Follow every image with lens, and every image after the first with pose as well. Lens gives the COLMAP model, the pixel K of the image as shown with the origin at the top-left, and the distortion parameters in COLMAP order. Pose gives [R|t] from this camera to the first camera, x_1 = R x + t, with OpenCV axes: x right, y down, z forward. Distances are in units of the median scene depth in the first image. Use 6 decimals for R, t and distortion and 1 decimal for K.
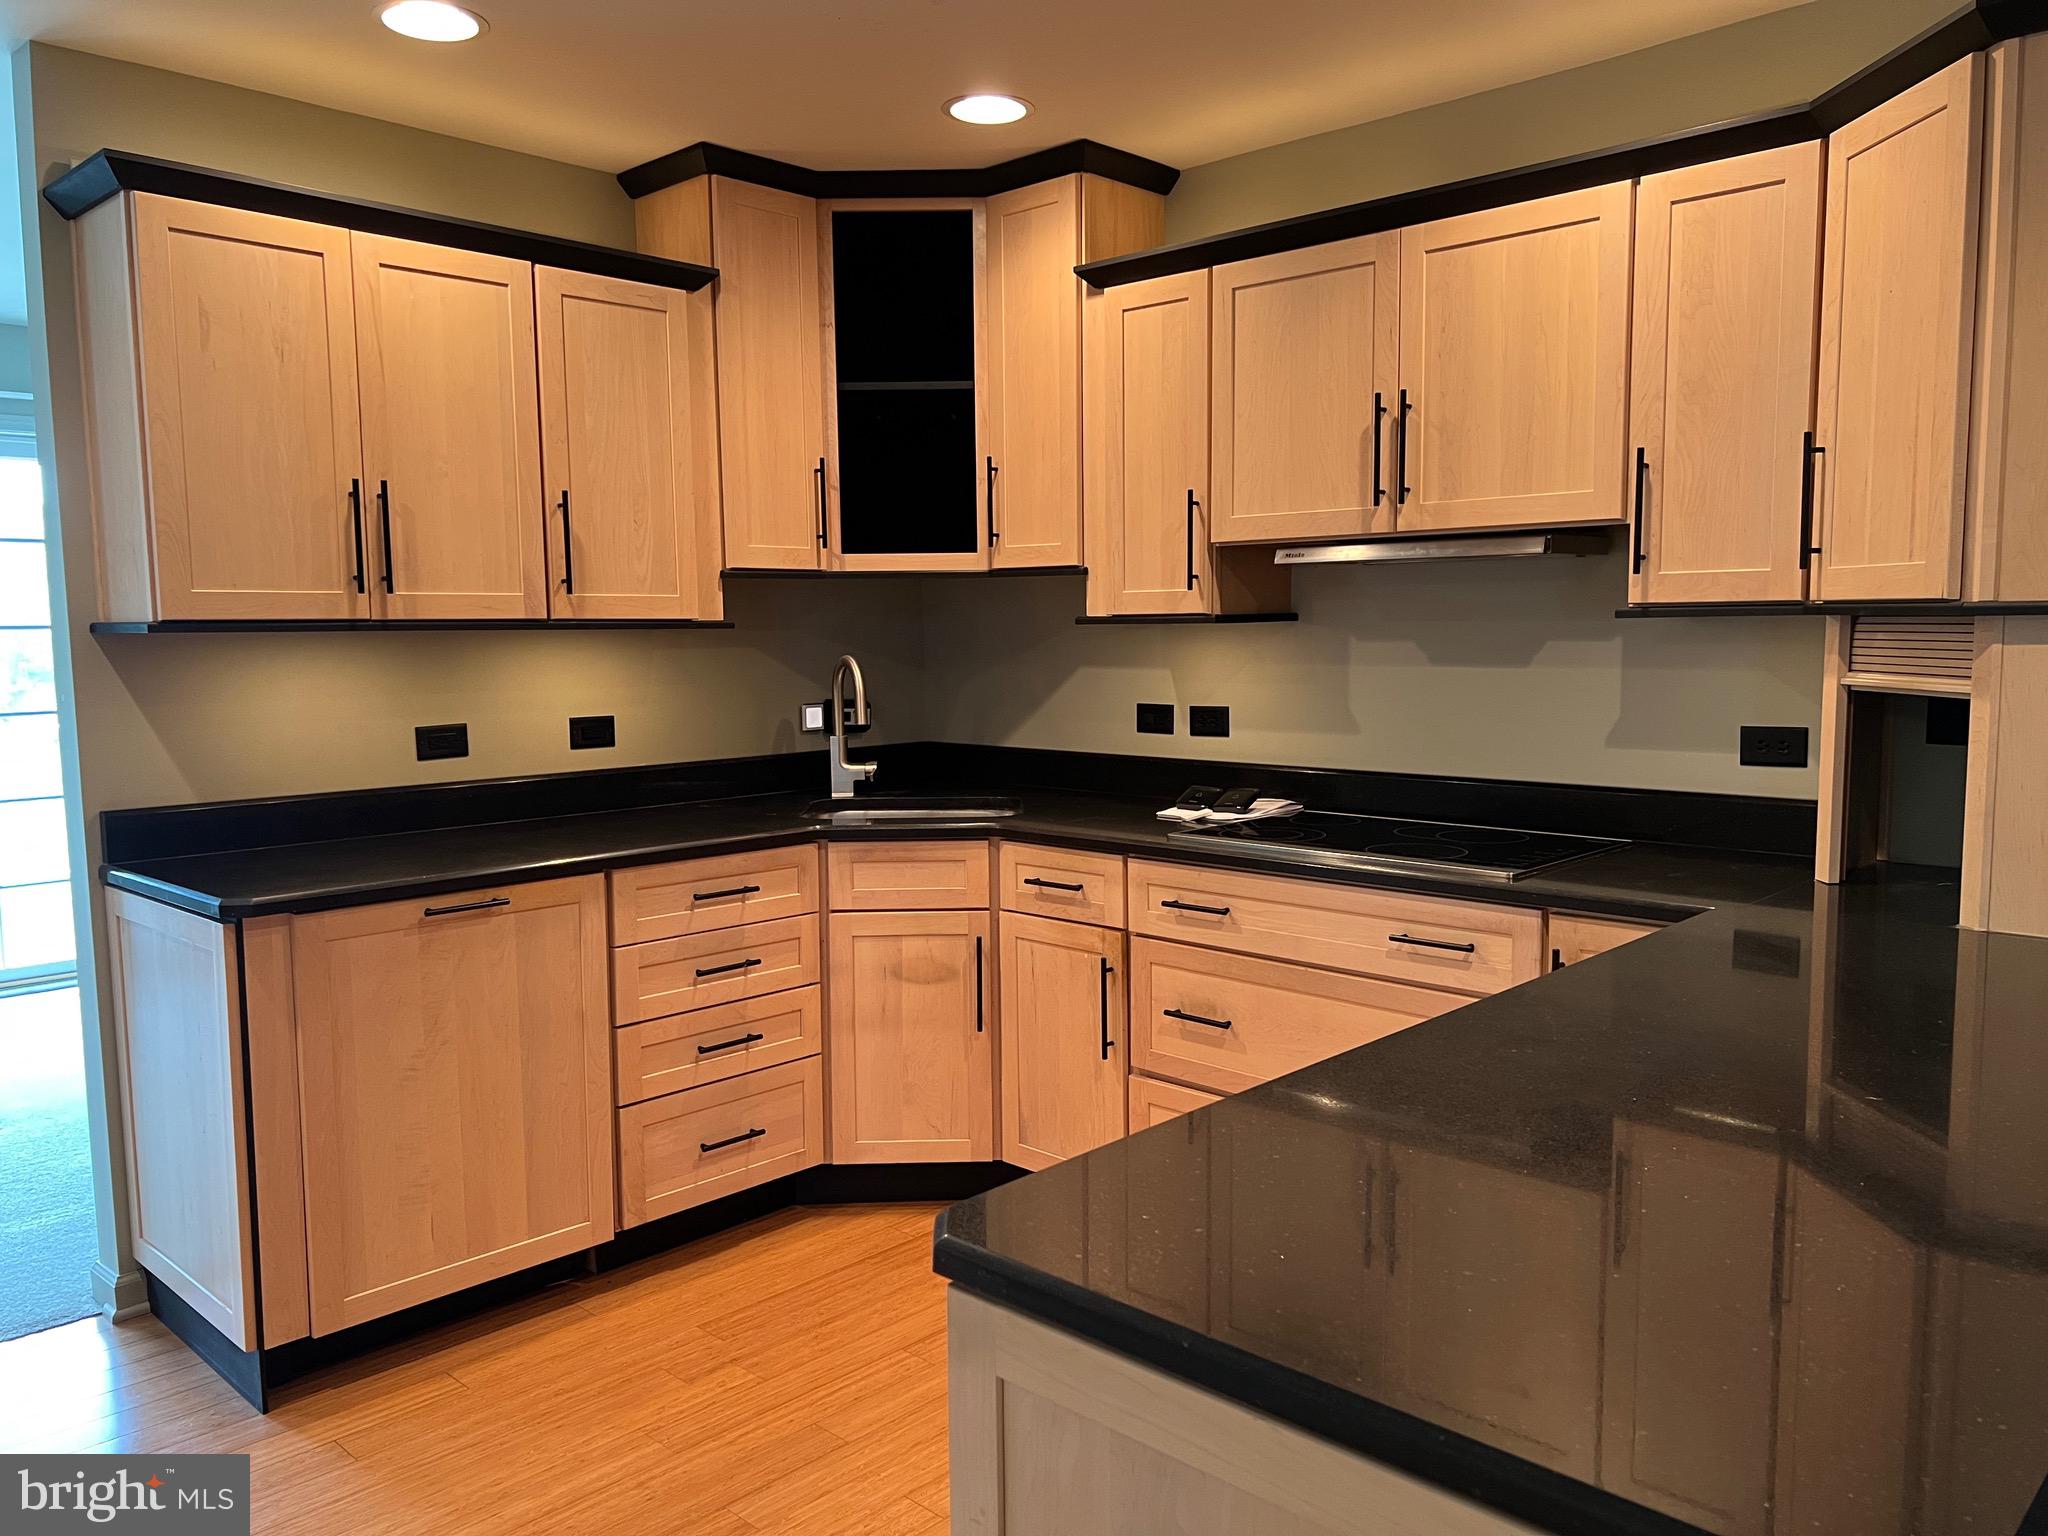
lens RADIAL K [[1534.1, 0, 1021.7], [0, 1534.1, 764.6], [0, 0, 1]] dist [0.054501, -0.062984]
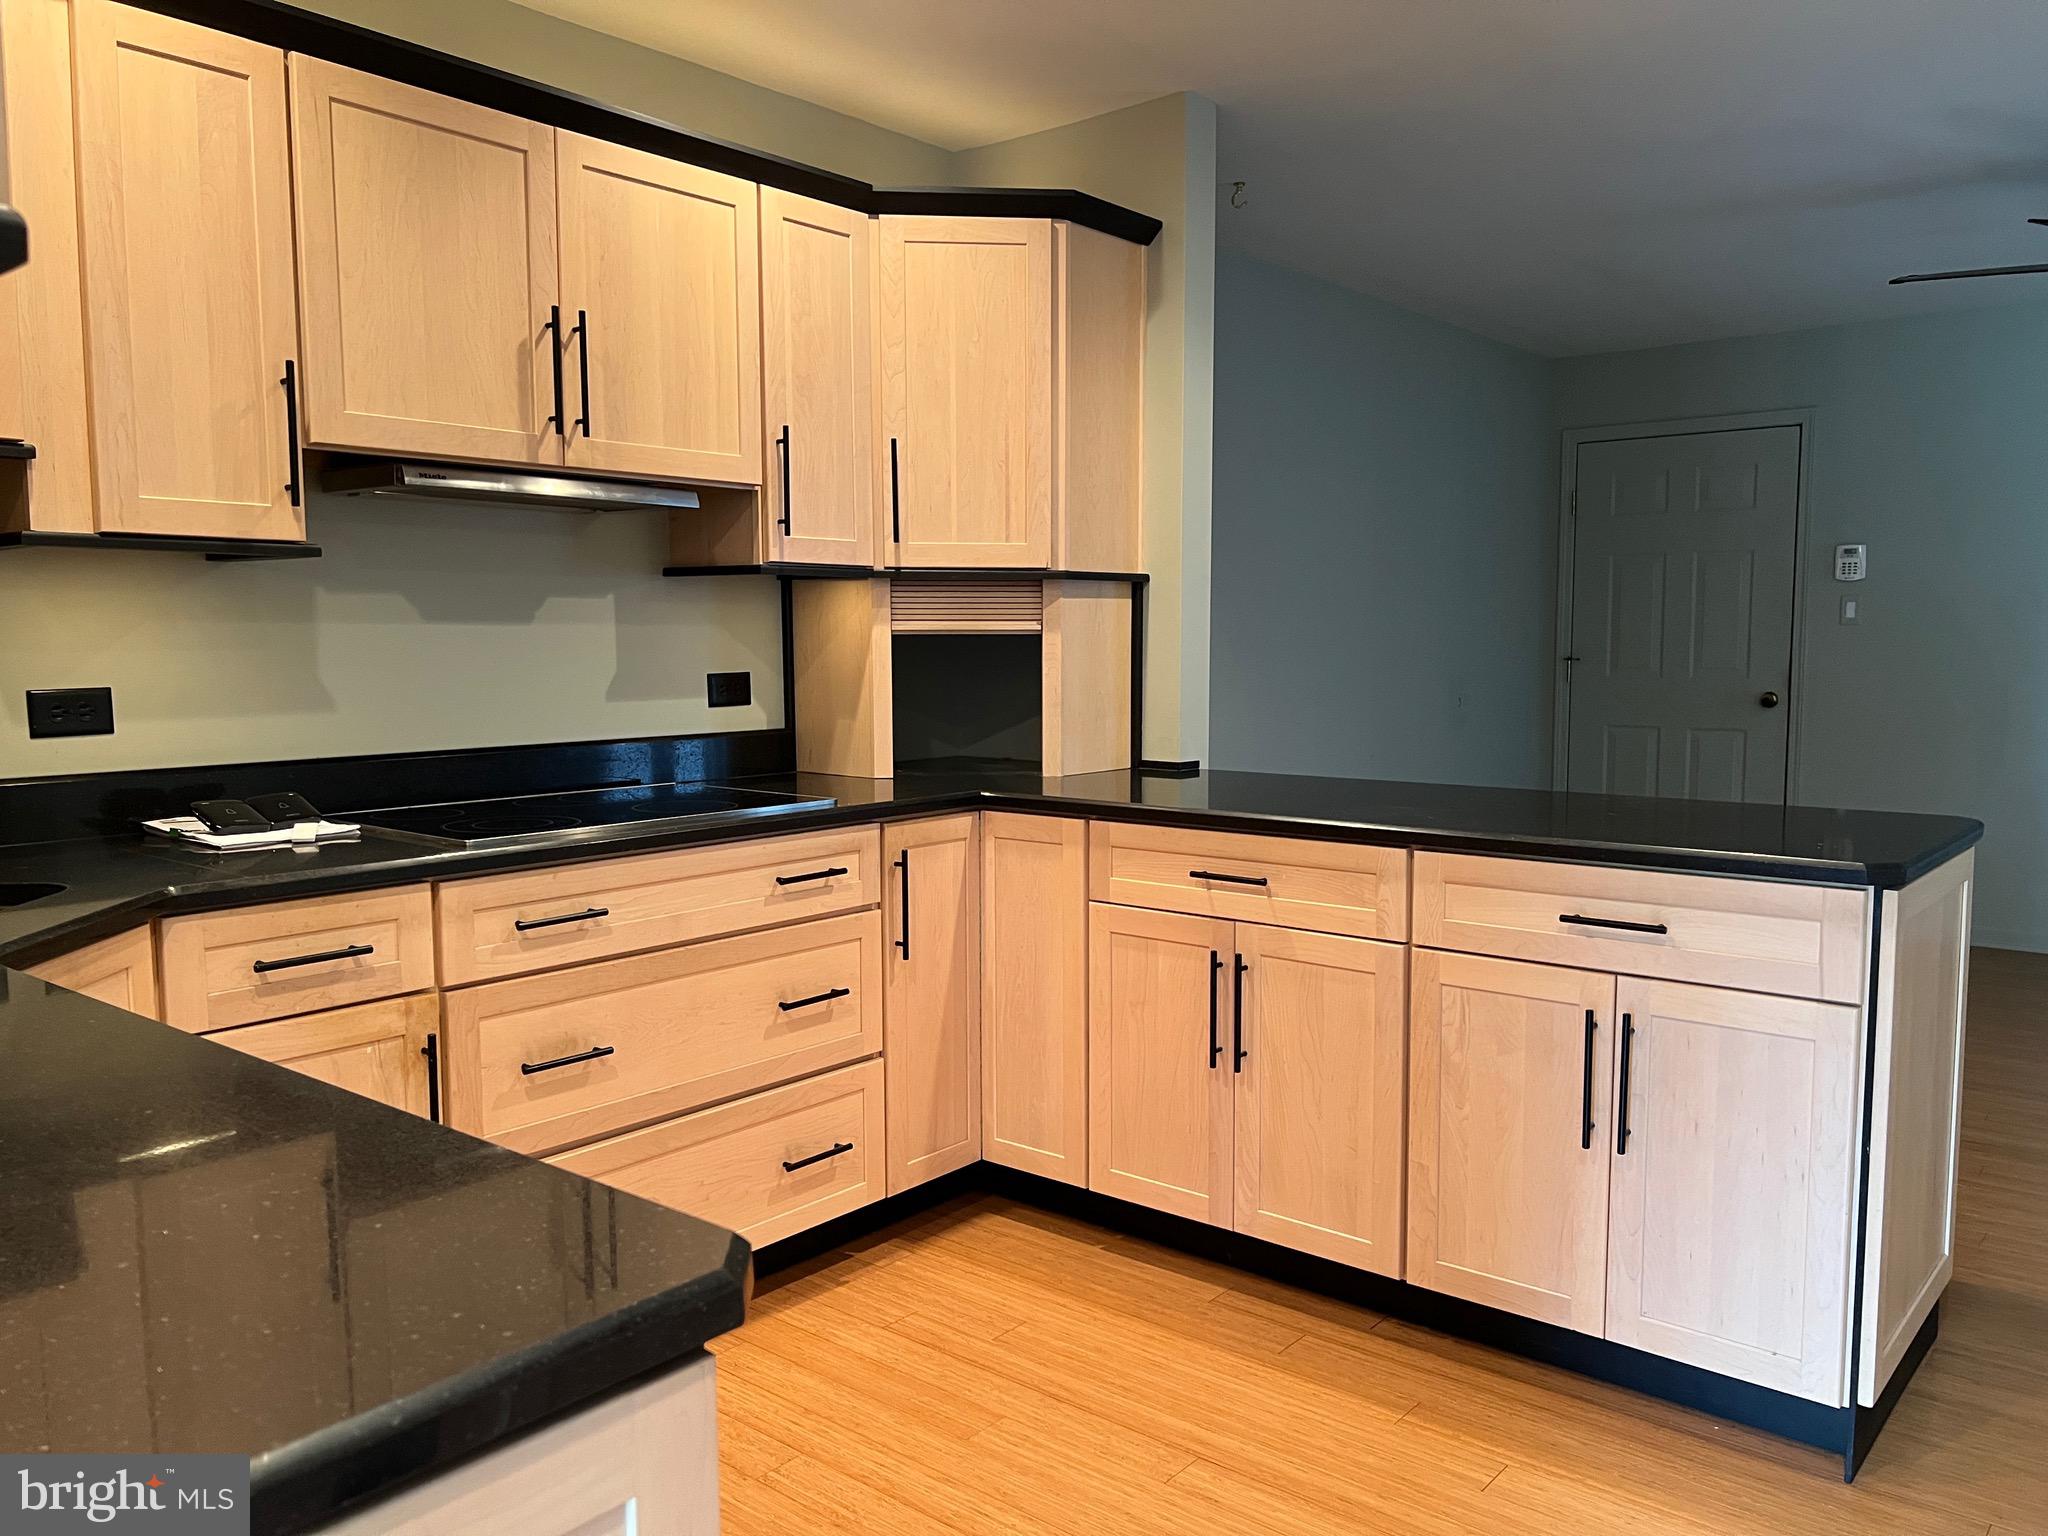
lens RADIAL K [[1534.1, 0, 1023.6], [0, 1534.1, 777.4], [0, 0, 1]] dist [0.054501, -0.062984]
pose [[-0.060254, -0.082724, 0.994749, -0.667427], [0.093853, 0.991676, 0.088153, -0.025827], [-0.993761, 0.098672, -0.051989, 0.786144]]
